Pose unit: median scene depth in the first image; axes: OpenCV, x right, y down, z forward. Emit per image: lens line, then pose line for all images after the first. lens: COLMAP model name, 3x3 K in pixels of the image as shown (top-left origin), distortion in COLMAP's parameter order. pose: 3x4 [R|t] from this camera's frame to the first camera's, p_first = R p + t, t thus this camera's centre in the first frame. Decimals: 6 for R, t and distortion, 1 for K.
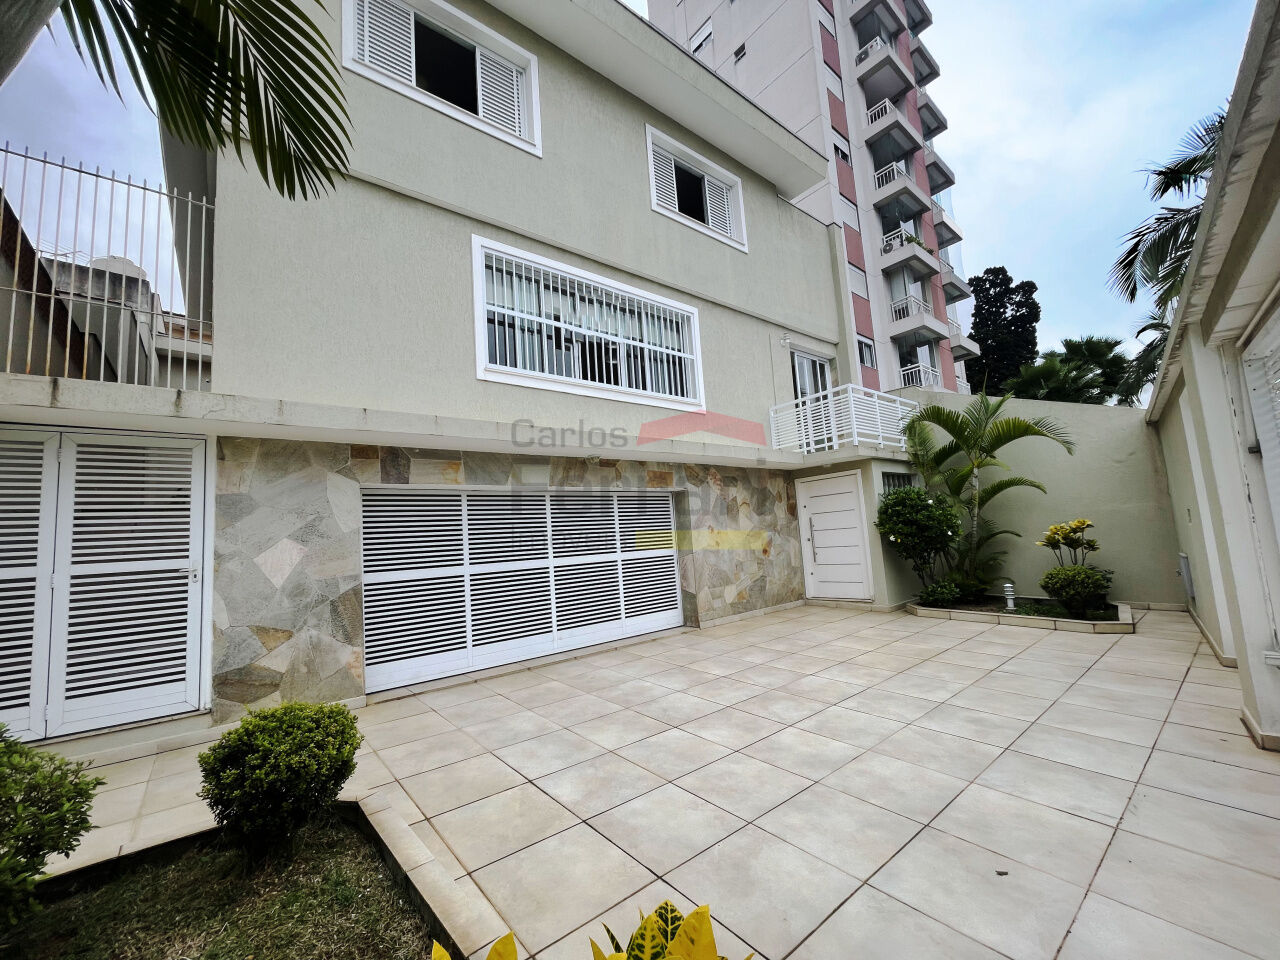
lens RADIAL K [[511.6, 0, 646.7], [0, 511.6, 484.3], [0, 0, 1]] dist [-0.000388, -0.000653]
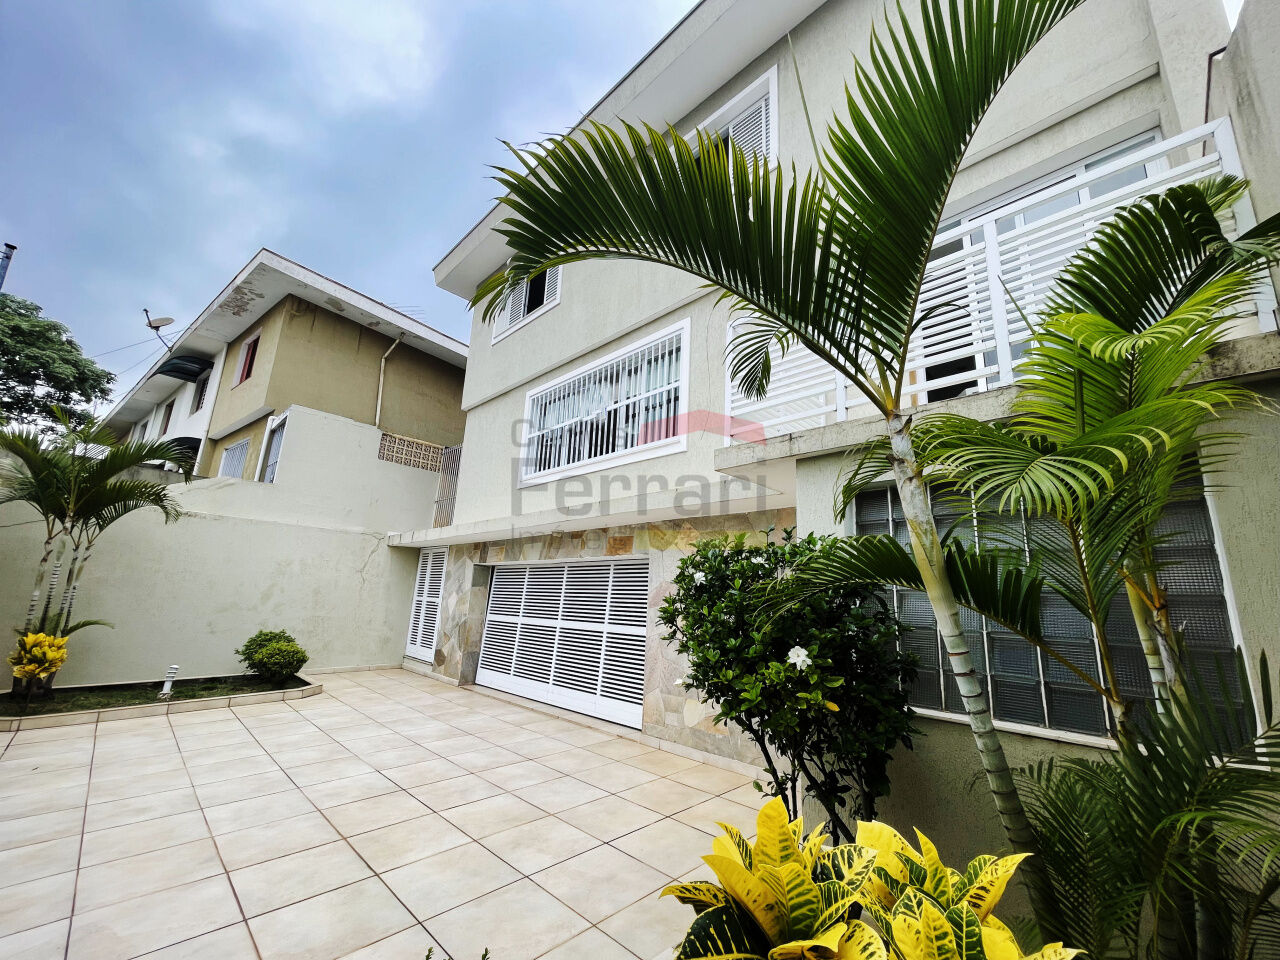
lens RADIAL K [[511.6, 0, 649.9], [0, 511.6, 478.3], [0, 0, 1]] dist [-0.000388, -0.000653]
pose [[0.106087, -0.170466, -0.979636, 1.334409], [0.058756, 0.984549, -0.164958, 0.036376], [0.992619, -0.040059, 0.114464, 1.379642]]
